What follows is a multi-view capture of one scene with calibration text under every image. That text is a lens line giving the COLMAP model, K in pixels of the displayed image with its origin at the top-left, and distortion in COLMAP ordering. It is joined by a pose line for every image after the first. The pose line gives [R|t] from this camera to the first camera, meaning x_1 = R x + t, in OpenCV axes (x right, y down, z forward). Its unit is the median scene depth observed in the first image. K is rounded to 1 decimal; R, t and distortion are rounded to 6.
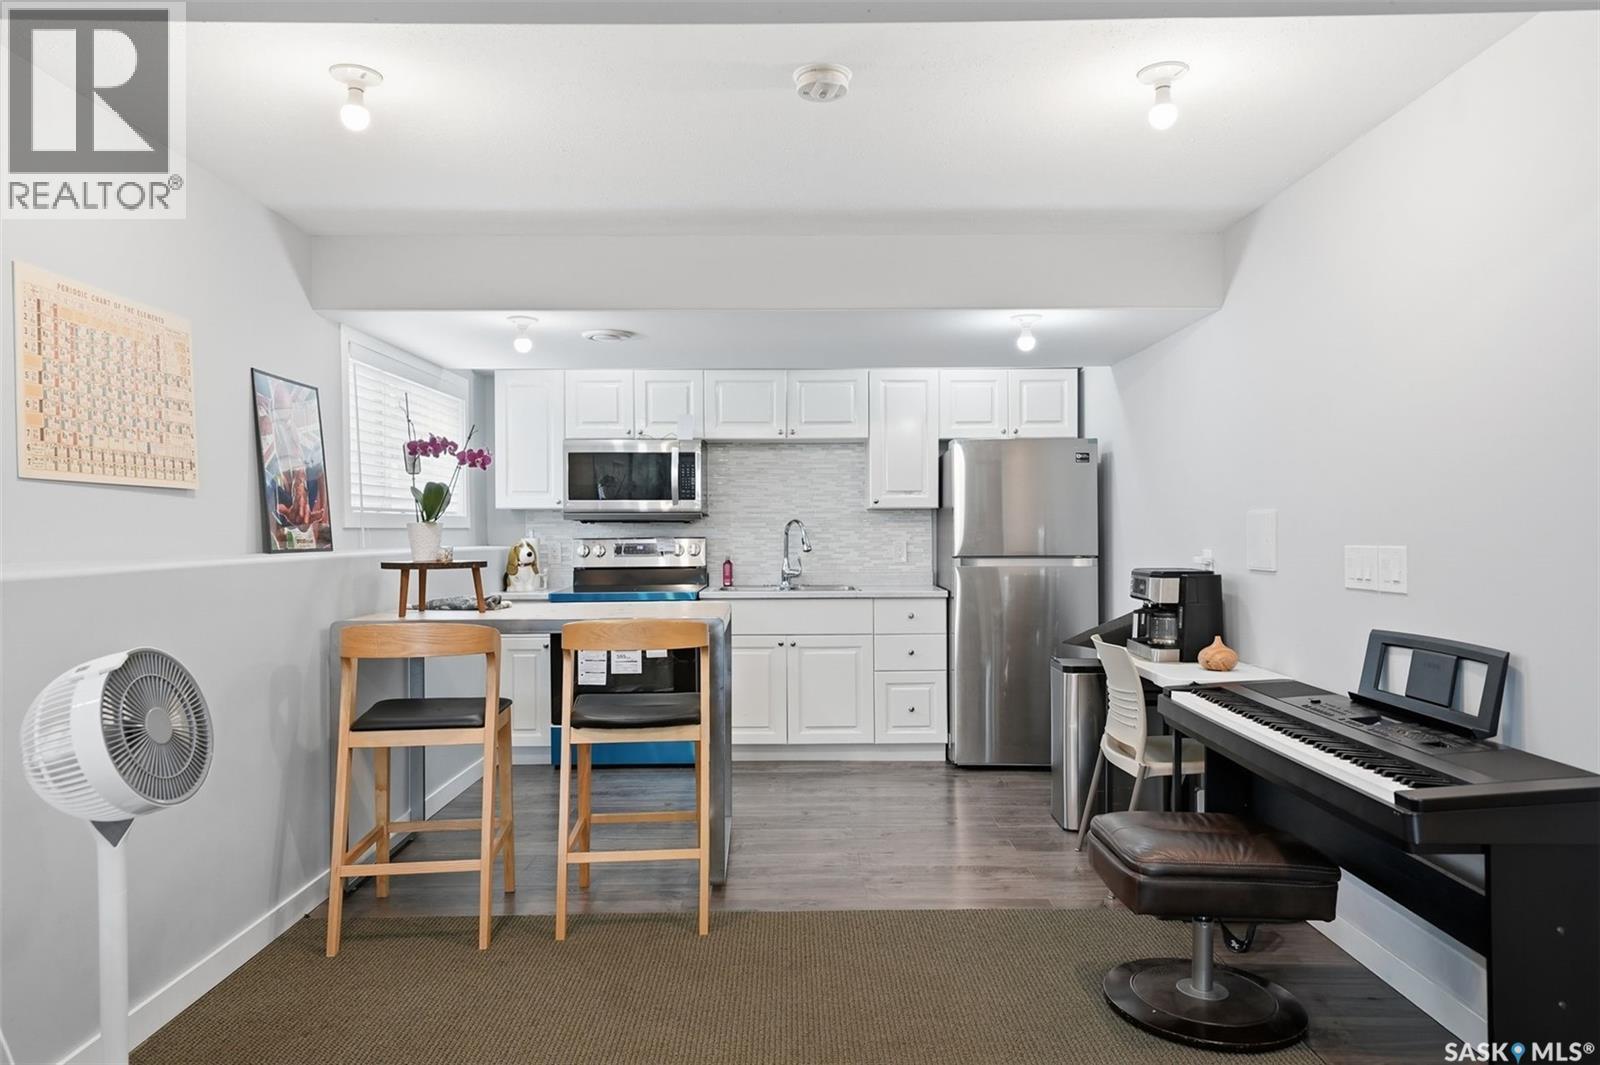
lens RADIAL K [[1066.6, 0, 794.3], [0, 1066.6, 532.9], [0, 0, 1]] dist [0.010431, 0.002437]
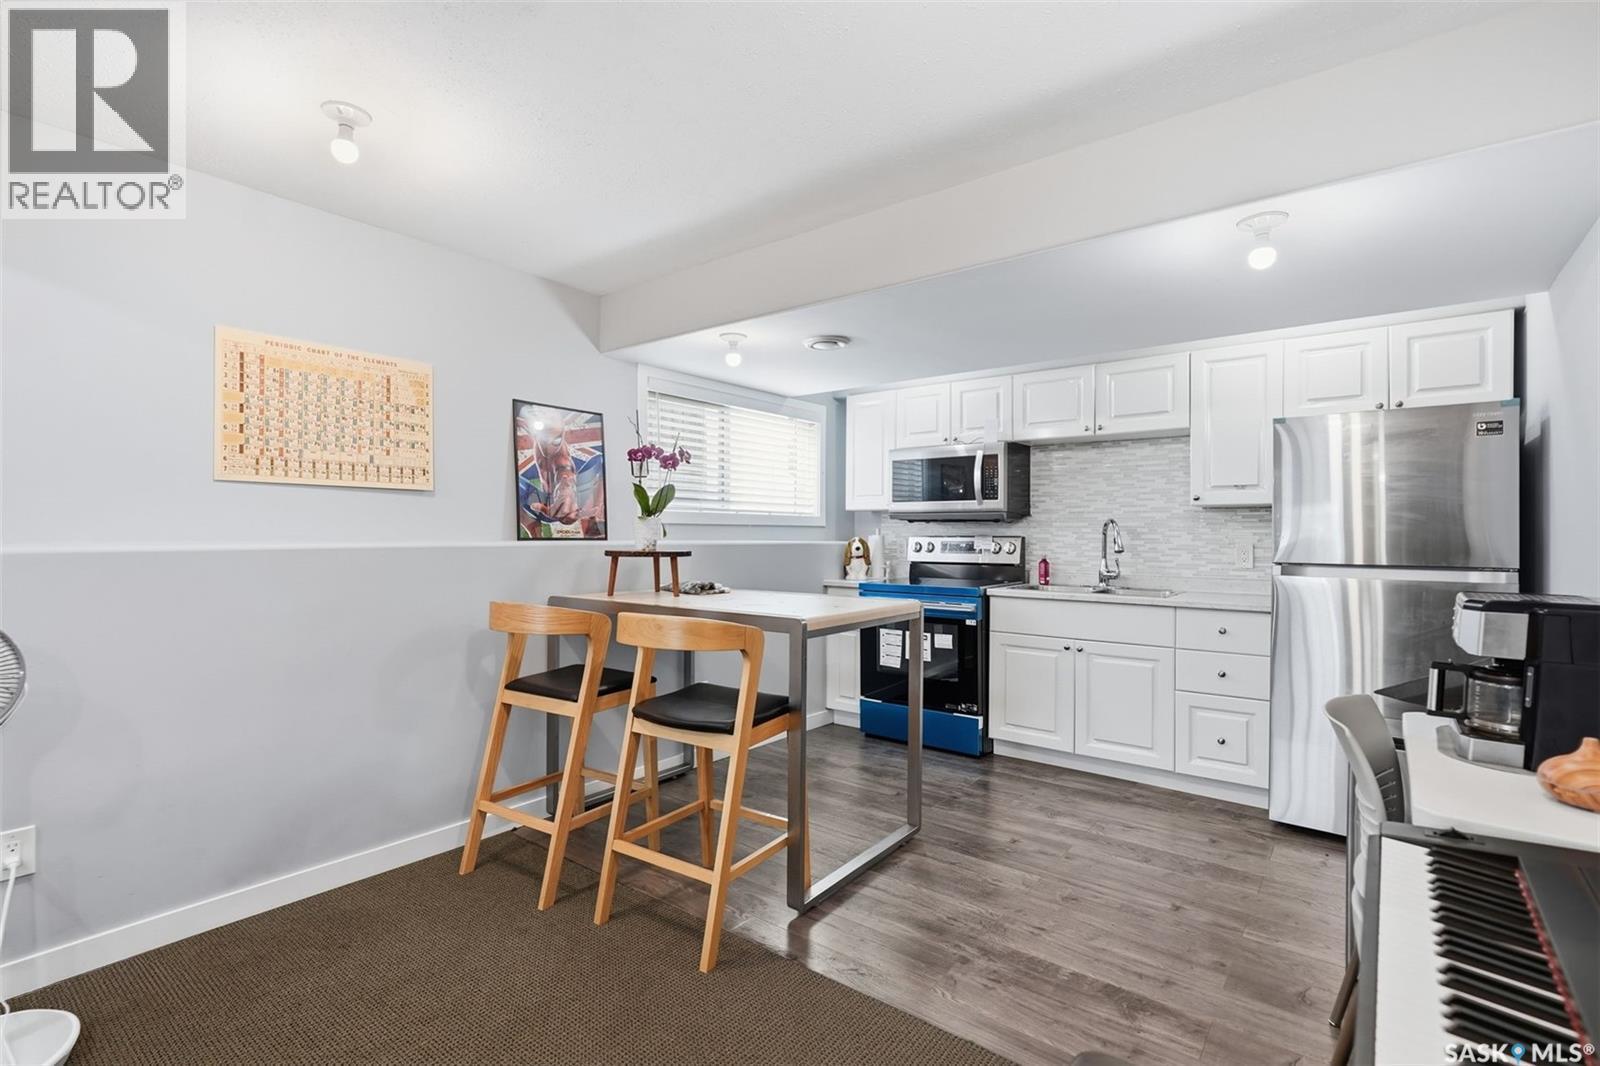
lens RADIAL K [[737.0, 0, 795.1], [0, 737.0, 533.2], [0, 0, 1]] dist [-0.004512, -0.000166]
pose [[0.780632, 0.009791, -0.624915, 0.212512], [-0.012318, 0.999924, 0.000280, 0.003786], [0.624870, 0.007479, 0.780693, 0.333863]]
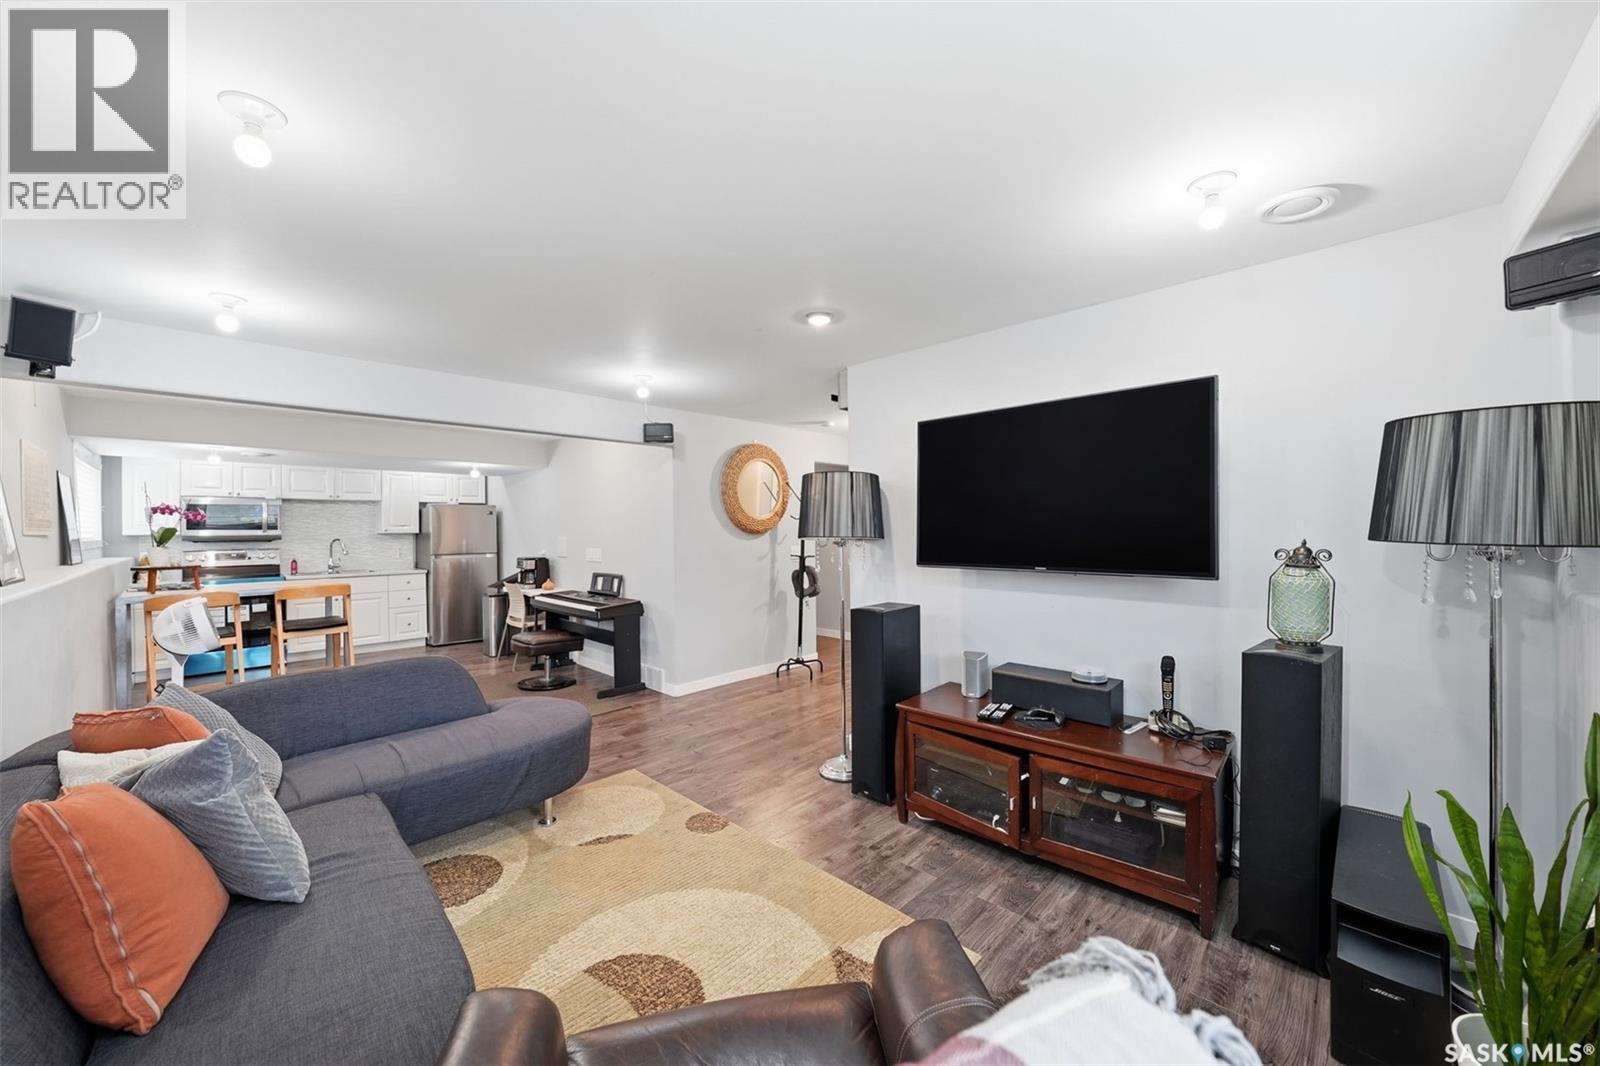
lens RADIAL K [[614.3, 0, 802.2], [0, 614.3, 531.4], [0, 0, 1]] dist [-0.010794, 0.000898]
pose [[0.703990, -0.005865, 0.710186, -0.221070], [0.008679, 0.999962, -0.000345, -0.020693], [-0.710157, 0.006407, 0.704014, -0.491547]]
